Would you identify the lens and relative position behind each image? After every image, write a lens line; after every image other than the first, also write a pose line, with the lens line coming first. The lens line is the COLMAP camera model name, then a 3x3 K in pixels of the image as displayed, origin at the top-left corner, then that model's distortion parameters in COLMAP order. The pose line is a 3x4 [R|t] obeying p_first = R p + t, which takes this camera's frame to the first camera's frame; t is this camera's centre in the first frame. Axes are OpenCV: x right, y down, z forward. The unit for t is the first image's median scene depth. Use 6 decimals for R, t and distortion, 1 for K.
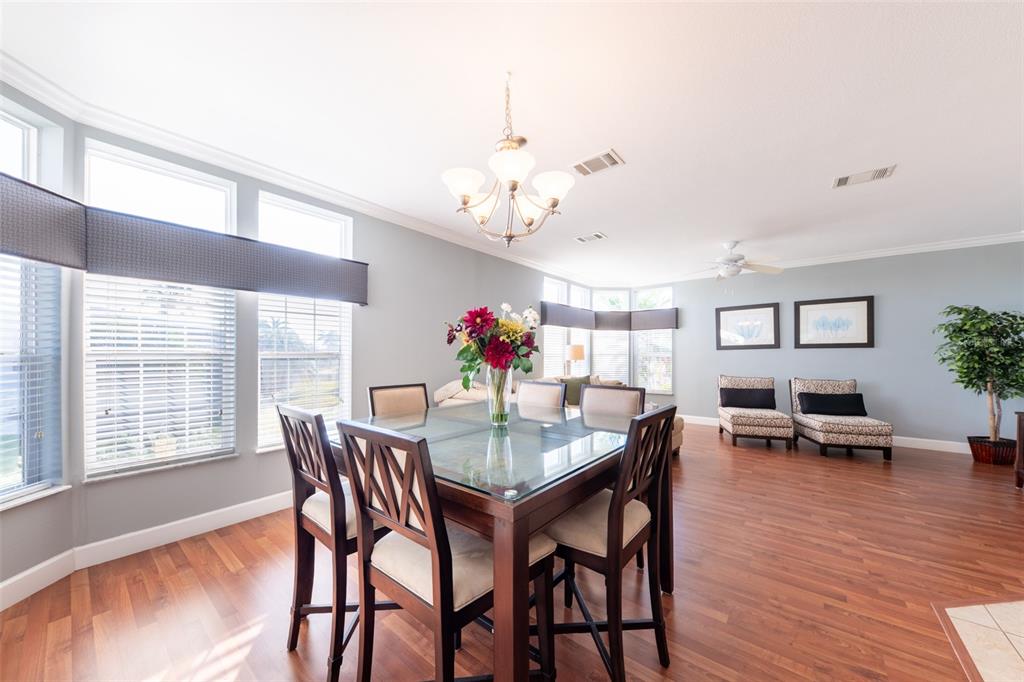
lens RADIAL K [[365.5, 0, 530.7], [0, 365.5, 340.5], [0, 0, 1]] dist [-0.000515, -0.005997]
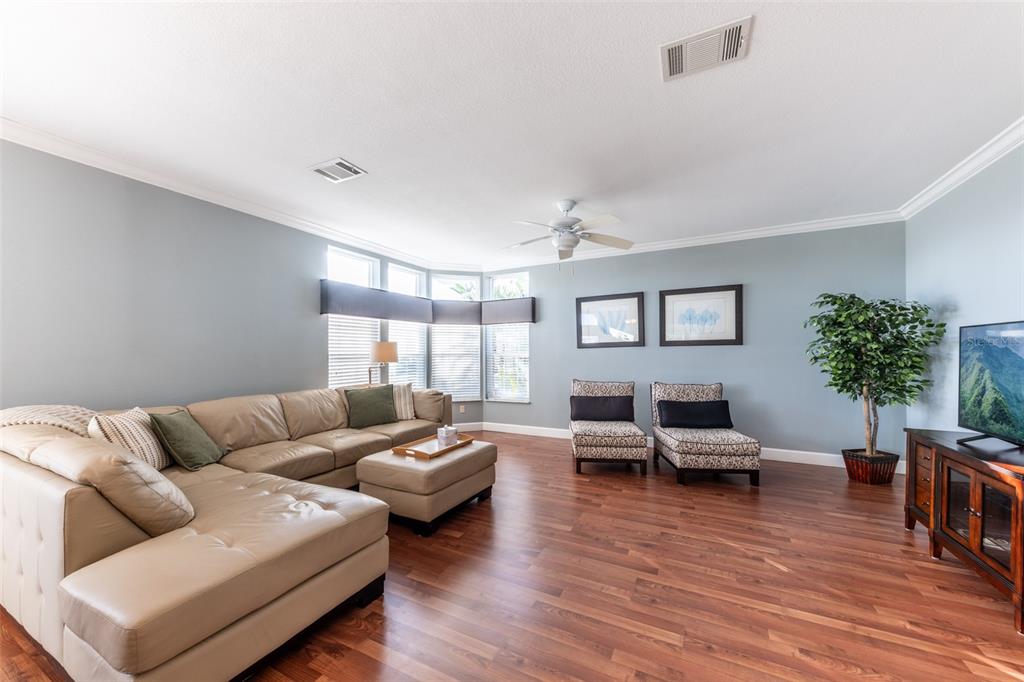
lens RADIAL K [[360.5, 0, 512.0], [0, 360.5, 341.0], [0, 0, 1]] dist [0.001010, -0.000009]
pose [[0.986943, 0.000260, 0.161071, 0.316739], [-0.000300, 1.000000, 0.000222, 0.011968], [-0.161071, -0.000267, 0.986943, 0.292132]]
